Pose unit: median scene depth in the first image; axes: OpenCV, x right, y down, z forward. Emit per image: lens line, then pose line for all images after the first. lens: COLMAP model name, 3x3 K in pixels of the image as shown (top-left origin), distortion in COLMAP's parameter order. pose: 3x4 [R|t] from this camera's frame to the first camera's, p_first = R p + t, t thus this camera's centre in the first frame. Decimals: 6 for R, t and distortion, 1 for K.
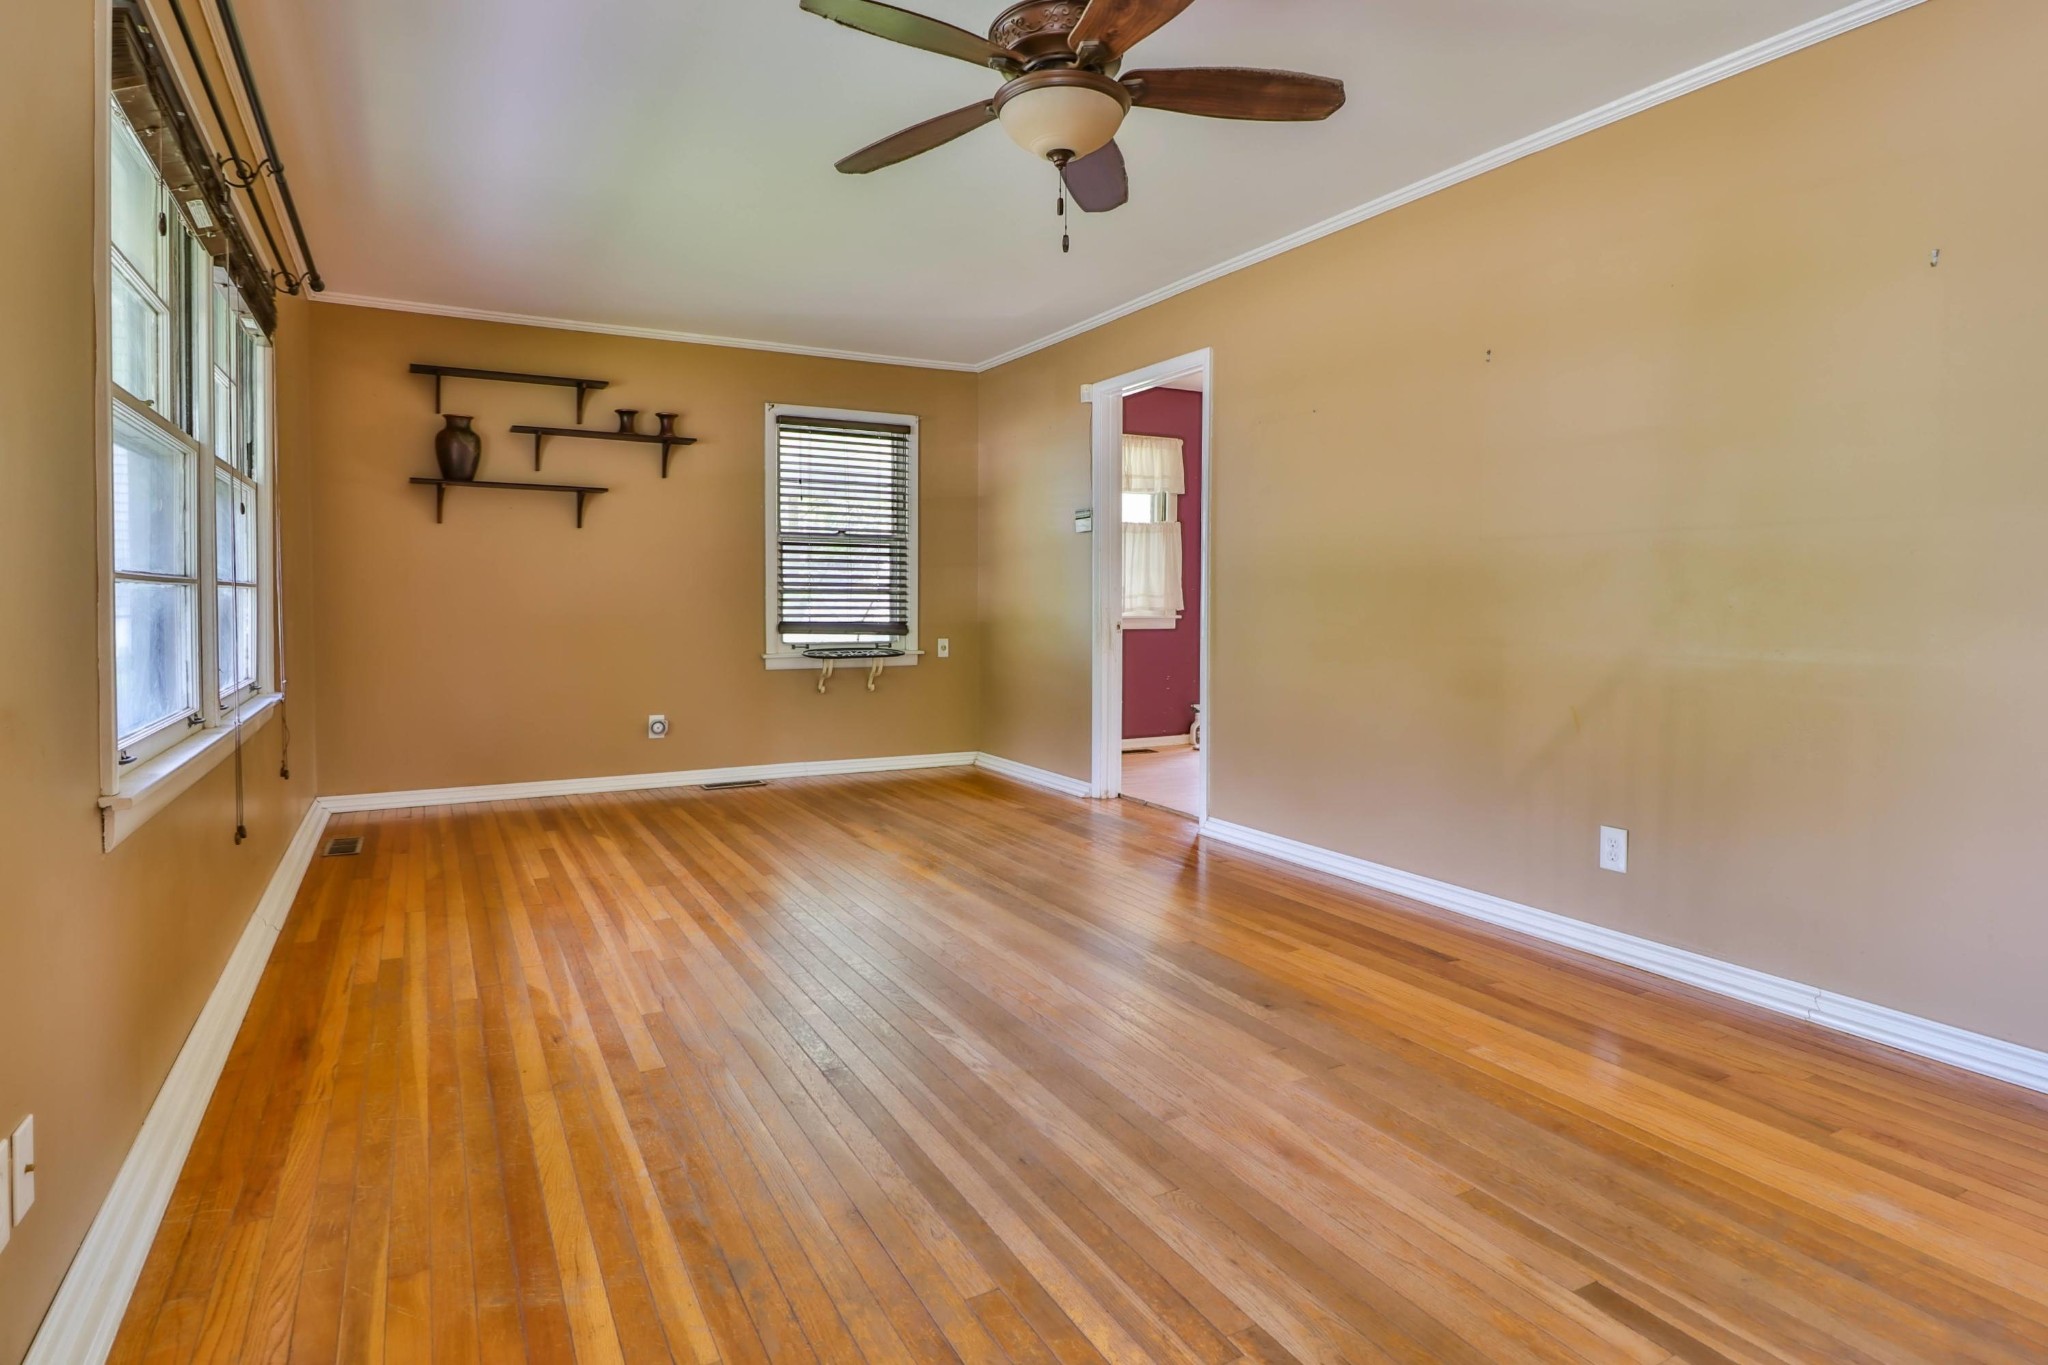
lens RADIAL K [[1098.4, 0, 1020.1], [0, 1098.4, 626.6], [0, 0, 1]] dist [0.001896, 0.000470]
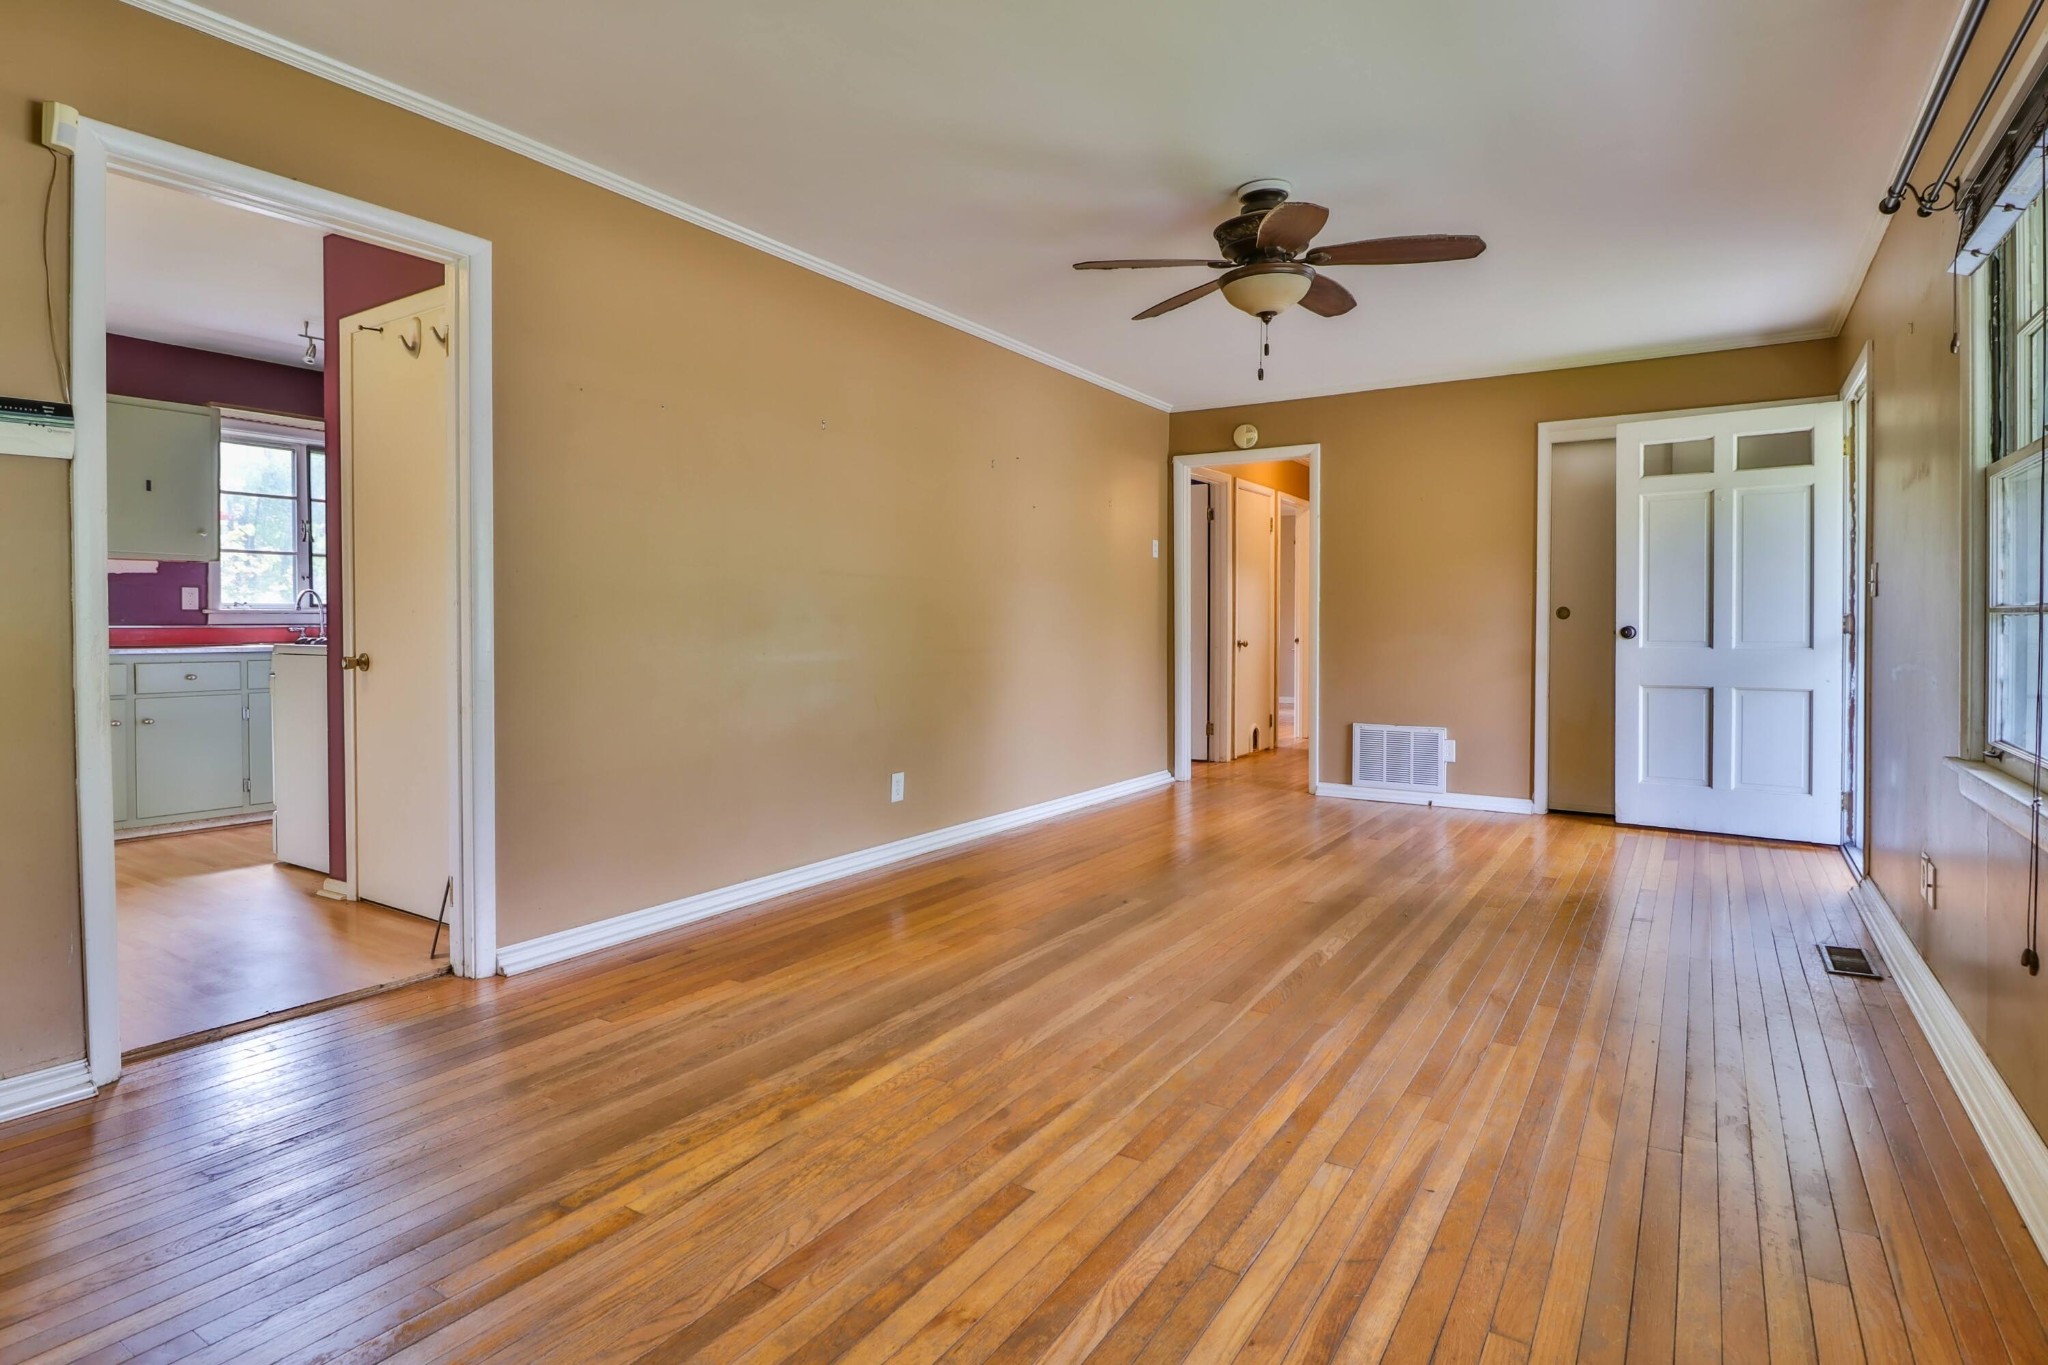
lens RADIAL K [[1098.4, 0, 1020.1], [0, 1098.4, 626.6], [0, 0, 1]] dist [0.001896, 0.000470]
pose [[-0.492772, -0.006529, 0.870134, -0.865193], [0.017782, 0.999687, 0.017572, -0.038691], [-0.869977, 0.024131, -0.492502, 1.647589]]
